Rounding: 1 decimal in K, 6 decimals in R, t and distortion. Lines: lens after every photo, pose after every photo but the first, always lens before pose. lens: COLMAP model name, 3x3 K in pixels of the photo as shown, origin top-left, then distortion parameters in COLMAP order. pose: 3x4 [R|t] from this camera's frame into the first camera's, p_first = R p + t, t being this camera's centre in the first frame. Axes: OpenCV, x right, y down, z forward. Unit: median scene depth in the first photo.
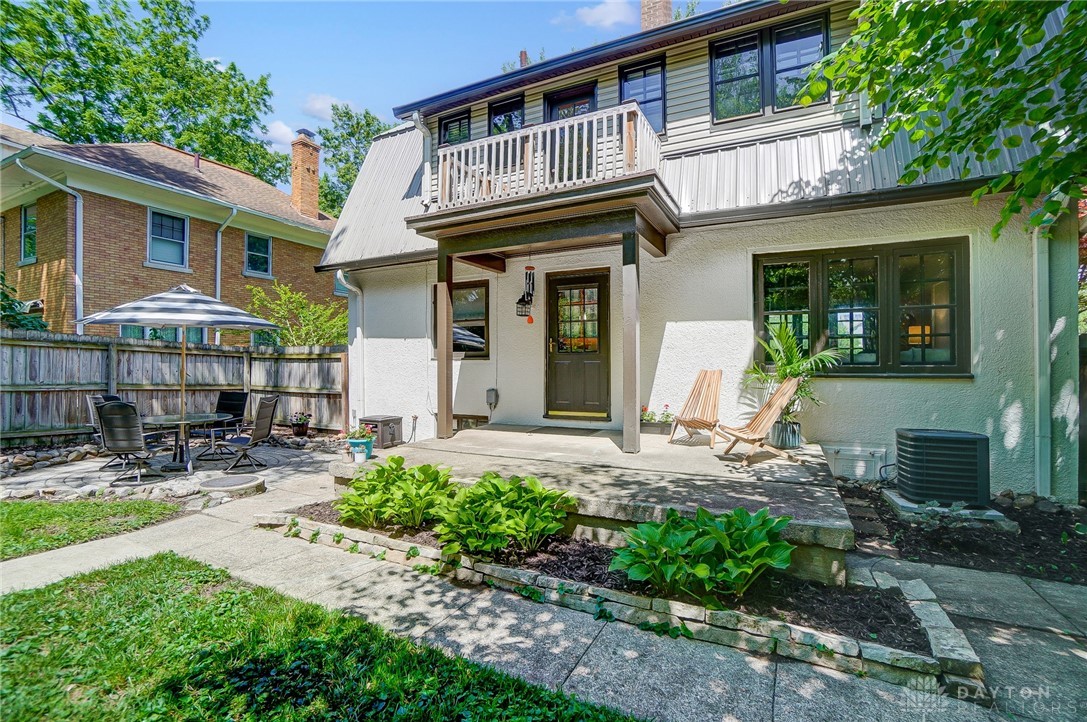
lens RADIAL K [[483.1, 0, 562.4], [0, 483.1, 366.6], [0, 0, 1]] dist [-0.042026, 0.010456]
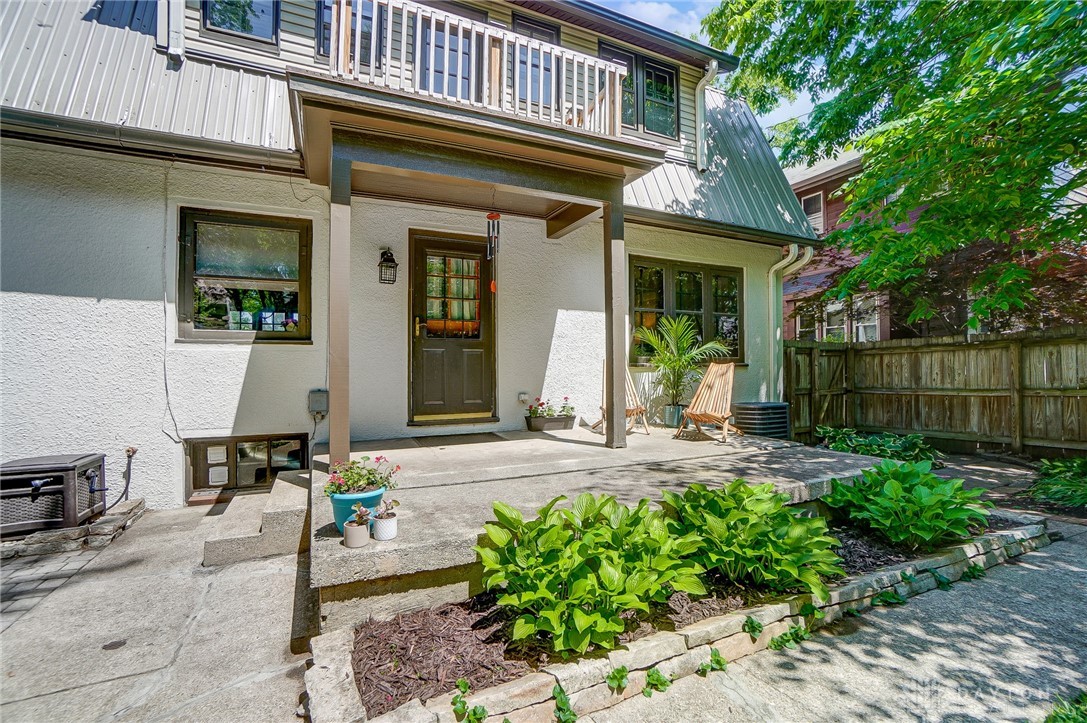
lens RADIAL K [[483.1, 0, 539.0], [0, 483.1, 359.2], [0, 0, 1]] dist [-0.042026, 0.010456]
pose [[0.638211, 0.008475, 0.769815, -0.593994], [0.002581, 0.999910, -0.013147, 0.019072], [-0.769857, 0.010378, 0.638132, 0.480868]]
